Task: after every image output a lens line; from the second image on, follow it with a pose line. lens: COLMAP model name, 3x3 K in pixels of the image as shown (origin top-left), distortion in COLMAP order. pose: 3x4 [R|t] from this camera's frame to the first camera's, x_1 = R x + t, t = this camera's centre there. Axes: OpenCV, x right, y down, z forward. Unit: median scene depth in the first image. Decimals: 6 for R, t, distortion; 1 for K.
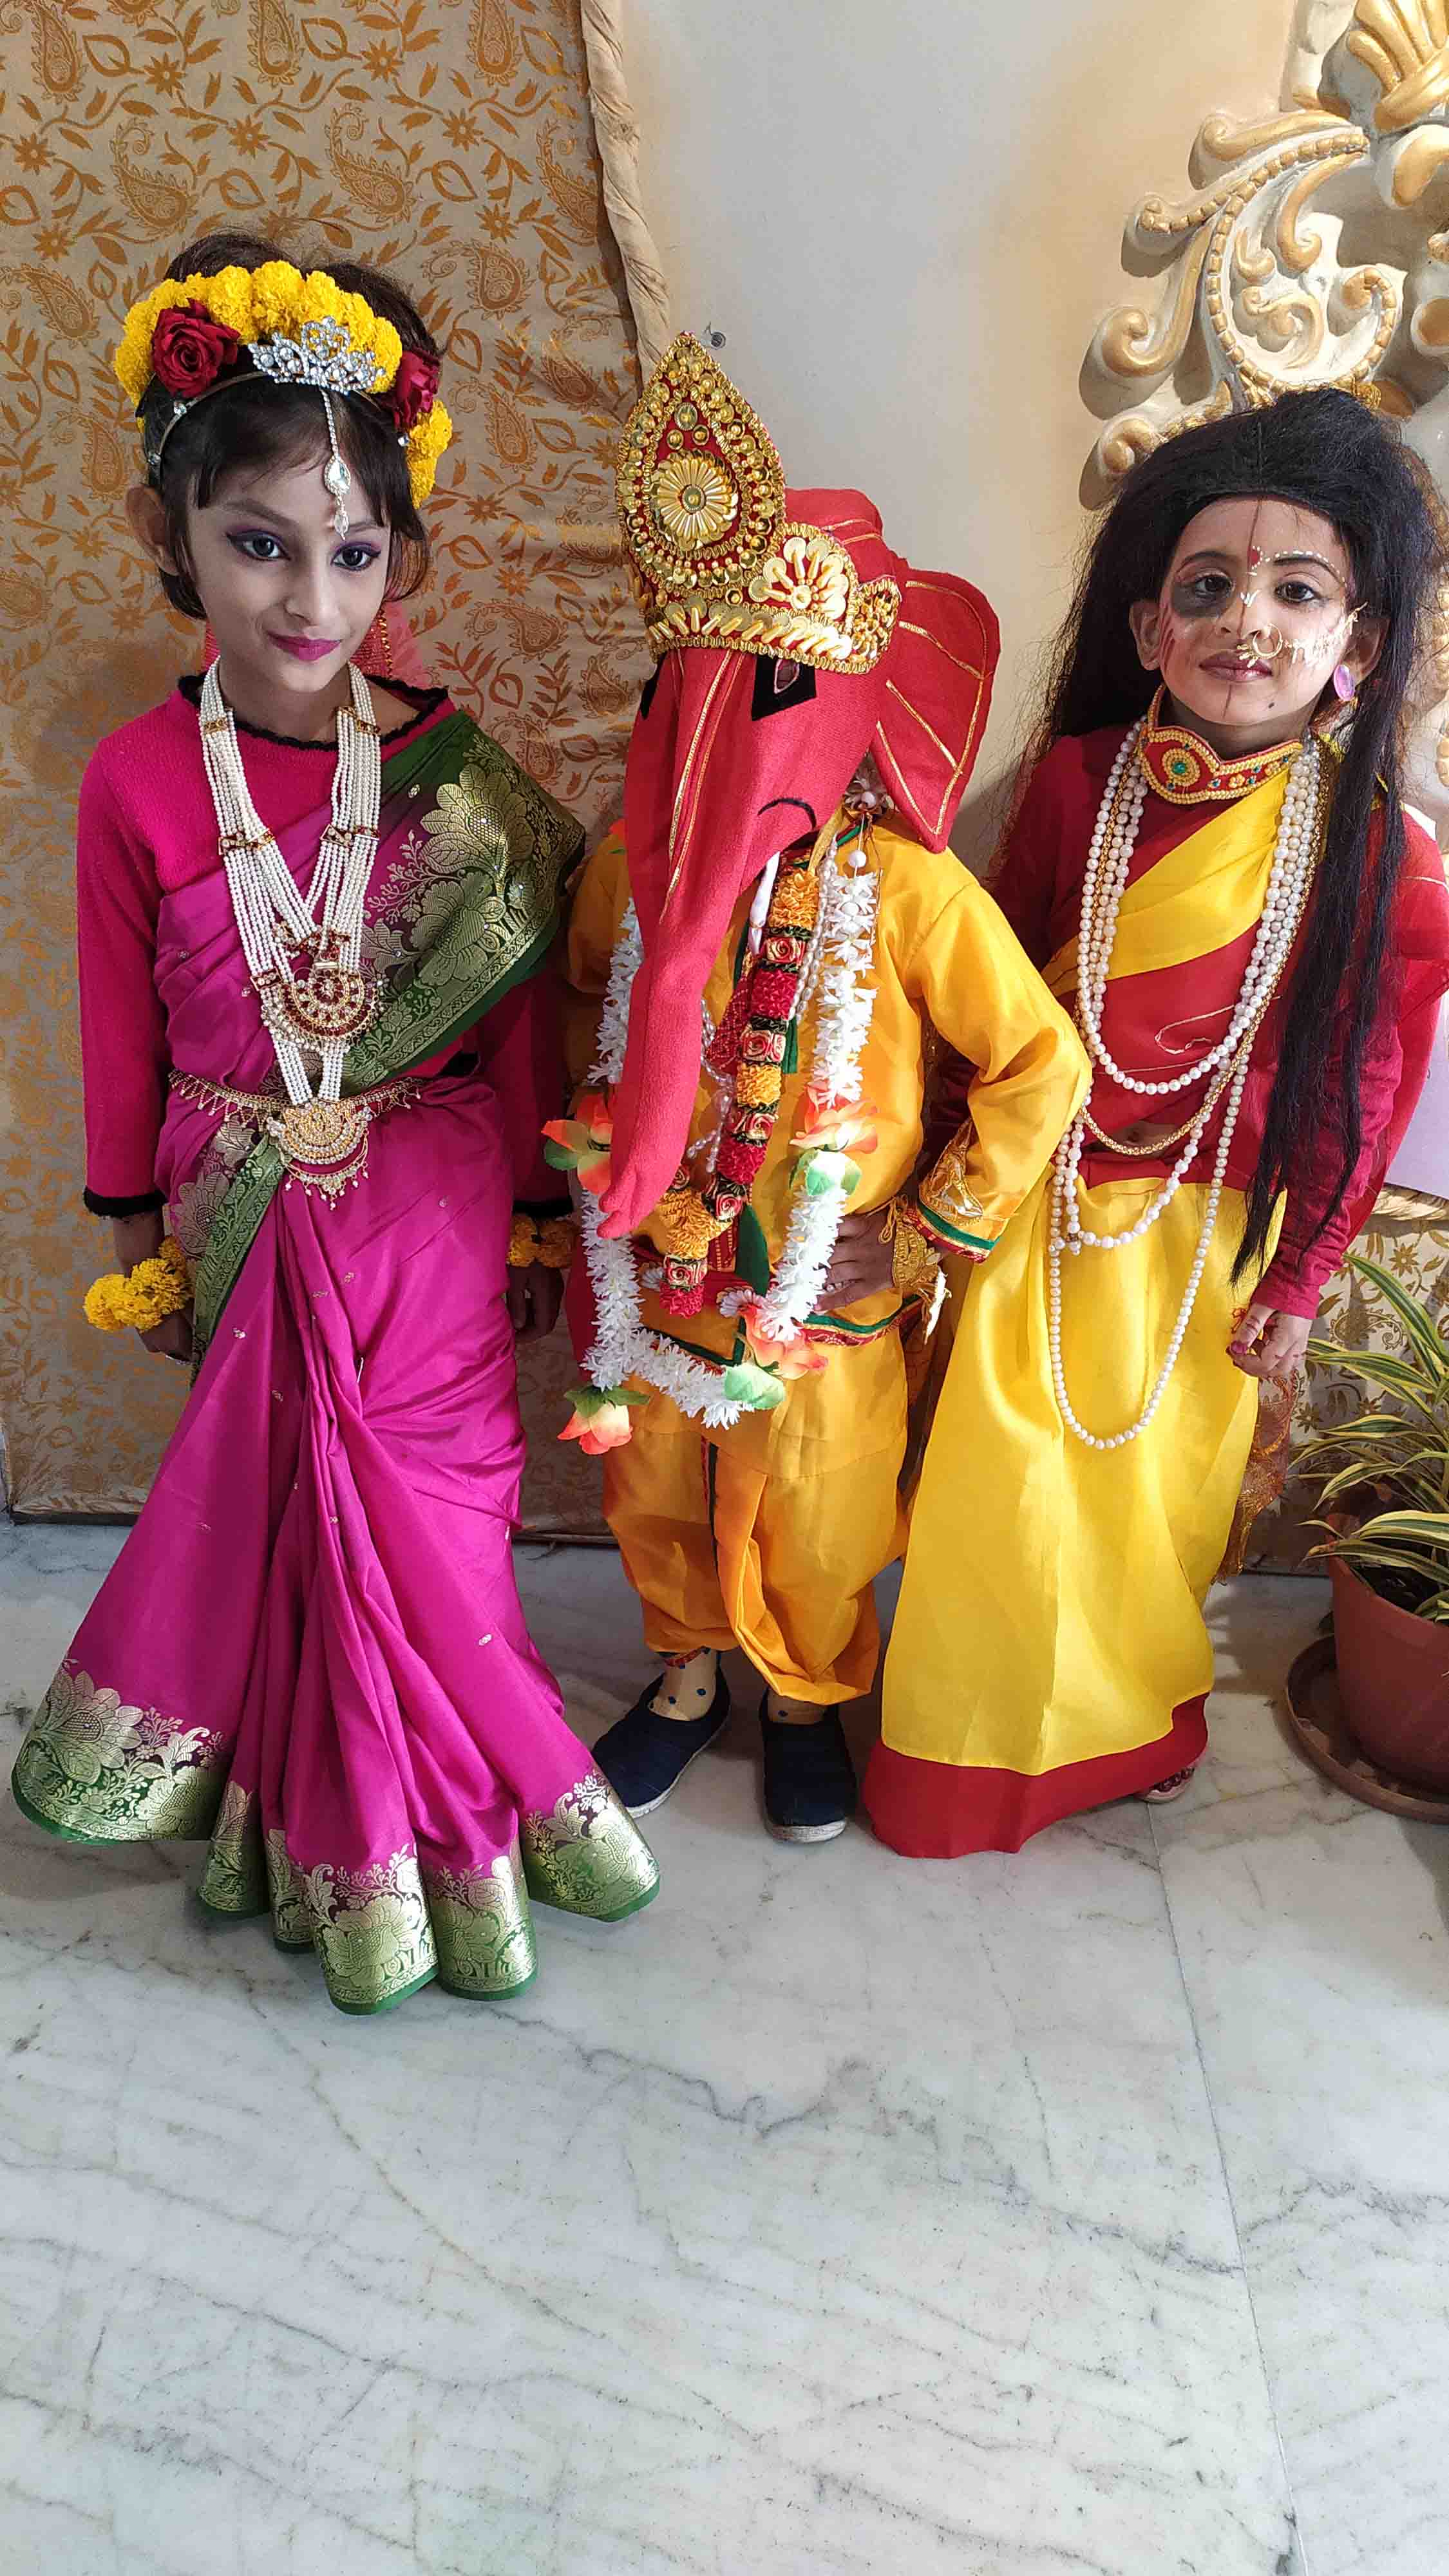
lens RADIAL K [[1929.4, 0, 709.5], [0, 1929.4, 1305.8], [0, 0, 1]] dist [0.067254, -0.071993]
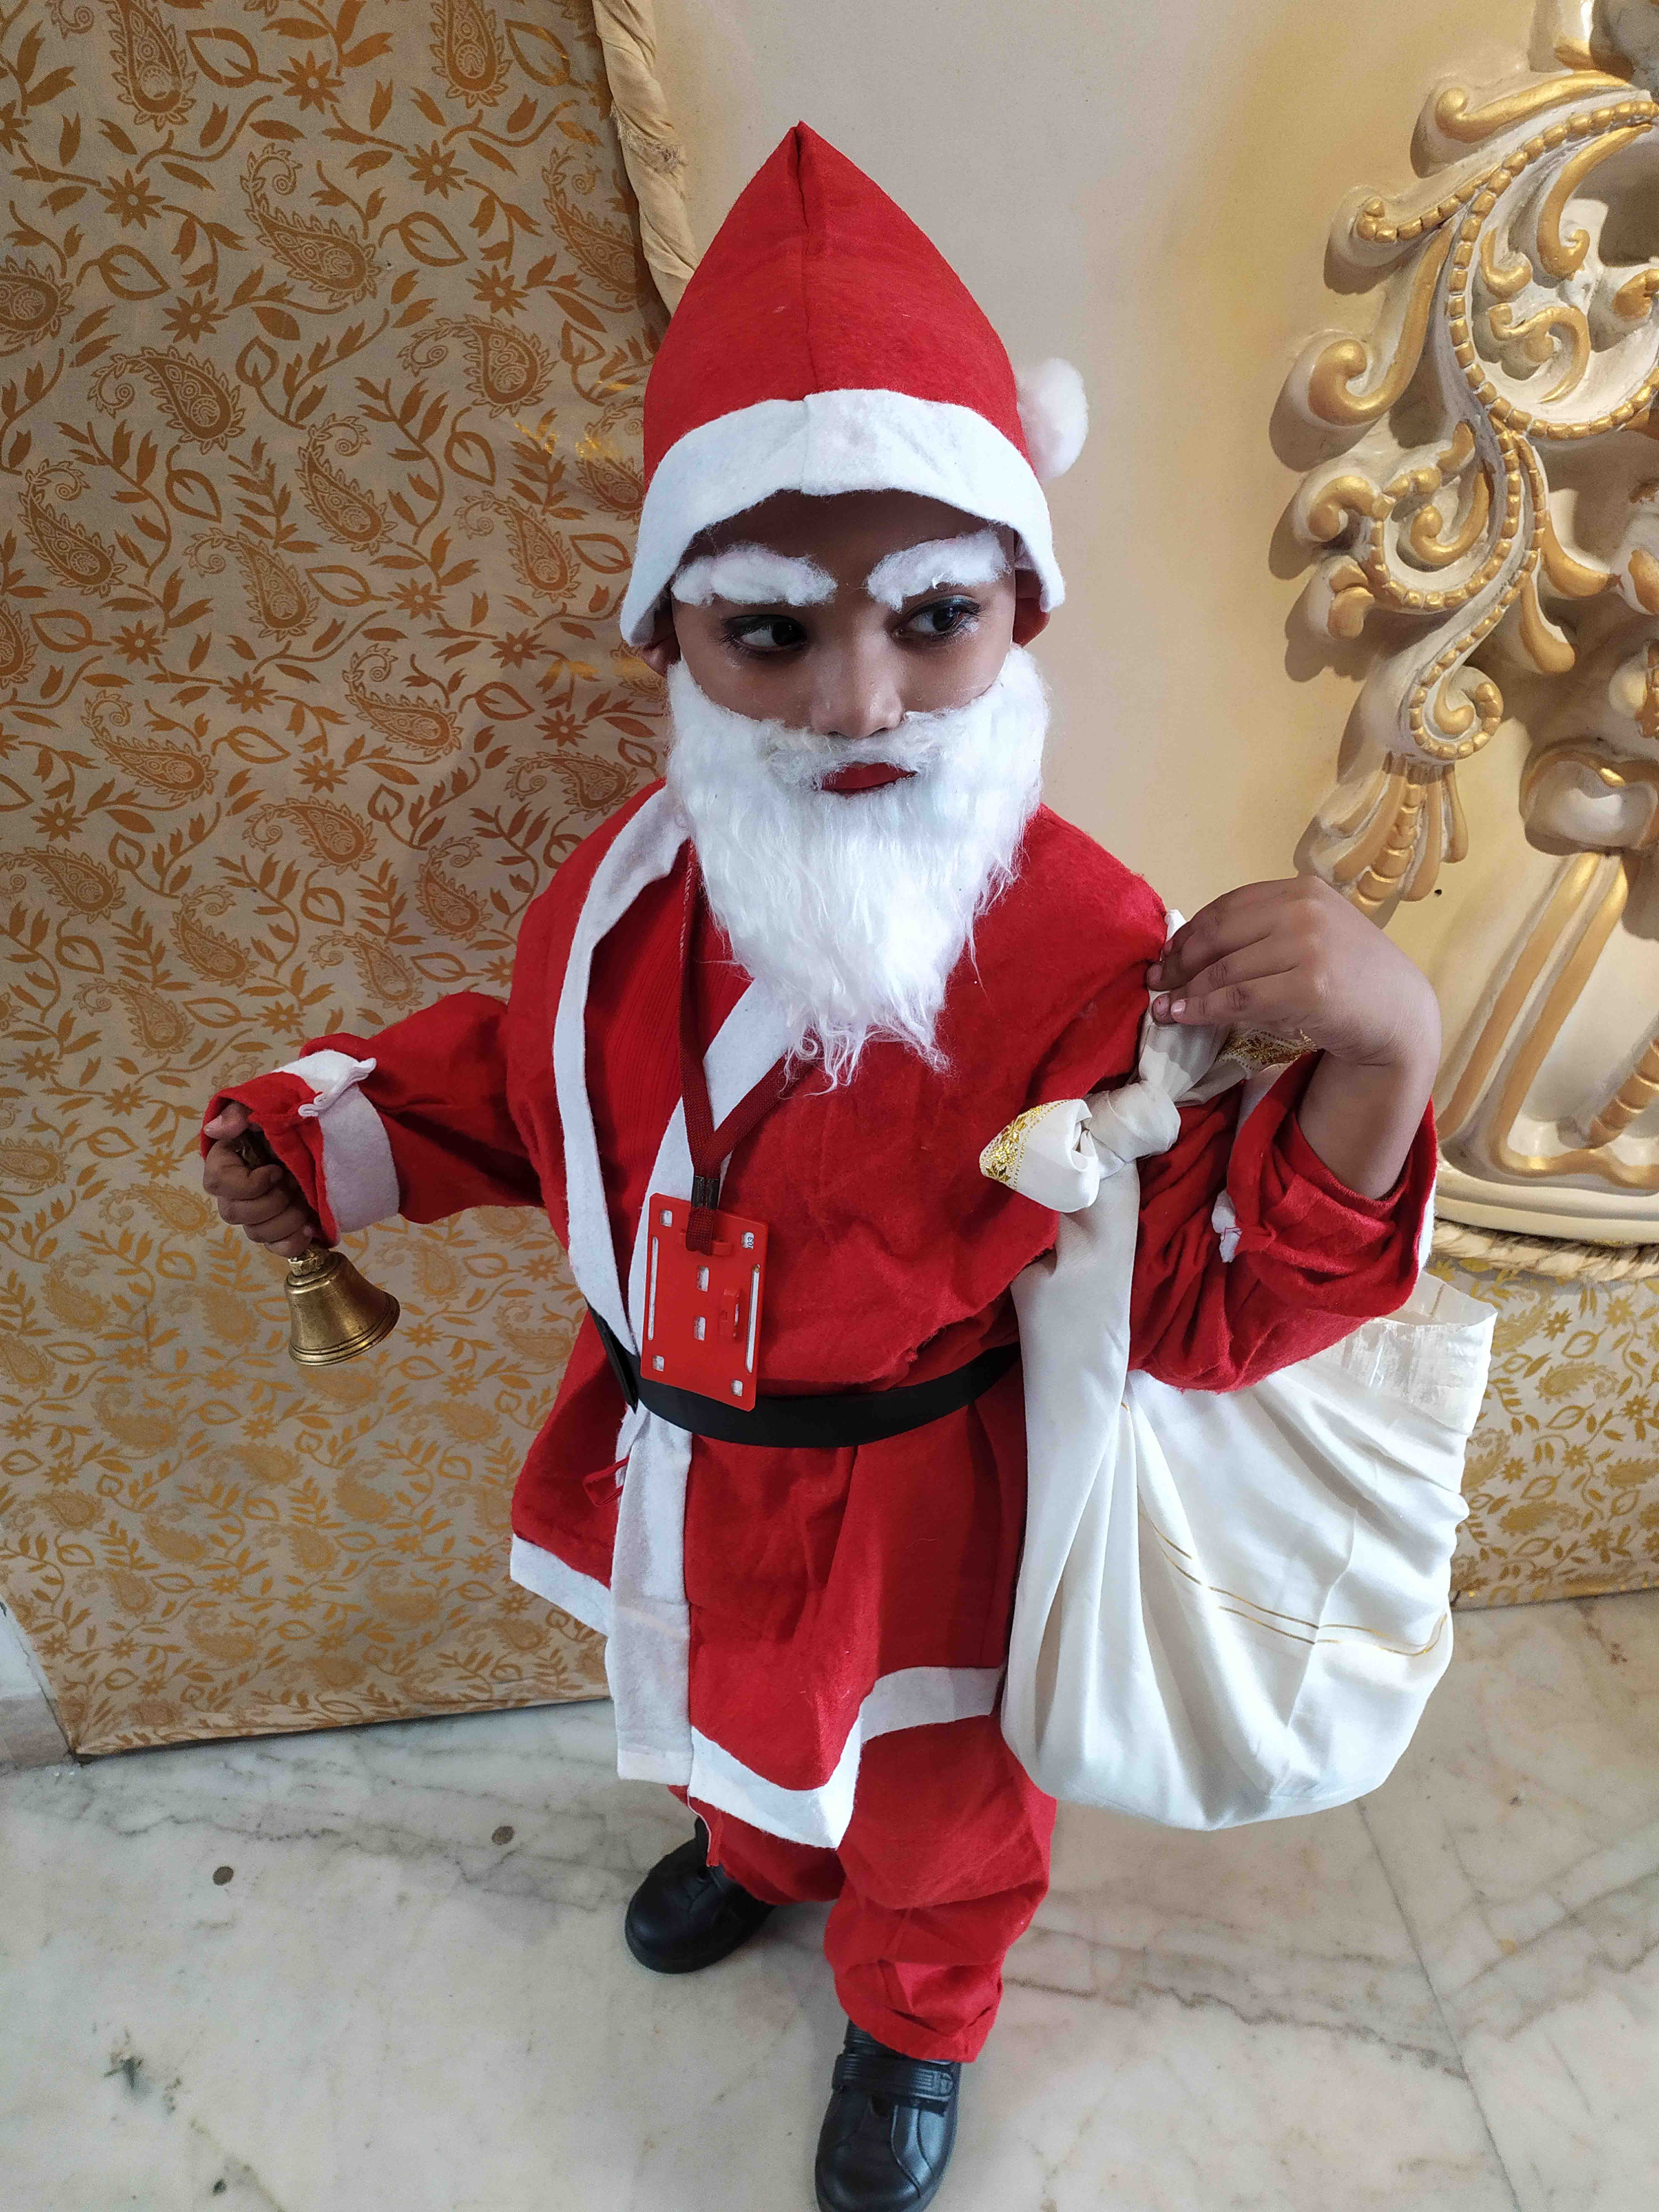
lens RADIAL K [[1671.0, 0, 831.0], [0, 1671.0, 1111.2], [0, 0, 1]] dist [0.065925, -0.070816]
pose [[0.987549, -0.127346, 0.092354, -0.083560], [0.119492, 0.989094, 0.086113, -0.291192], [-0.102313, -0.074005, 0.991996, 0.338238]]
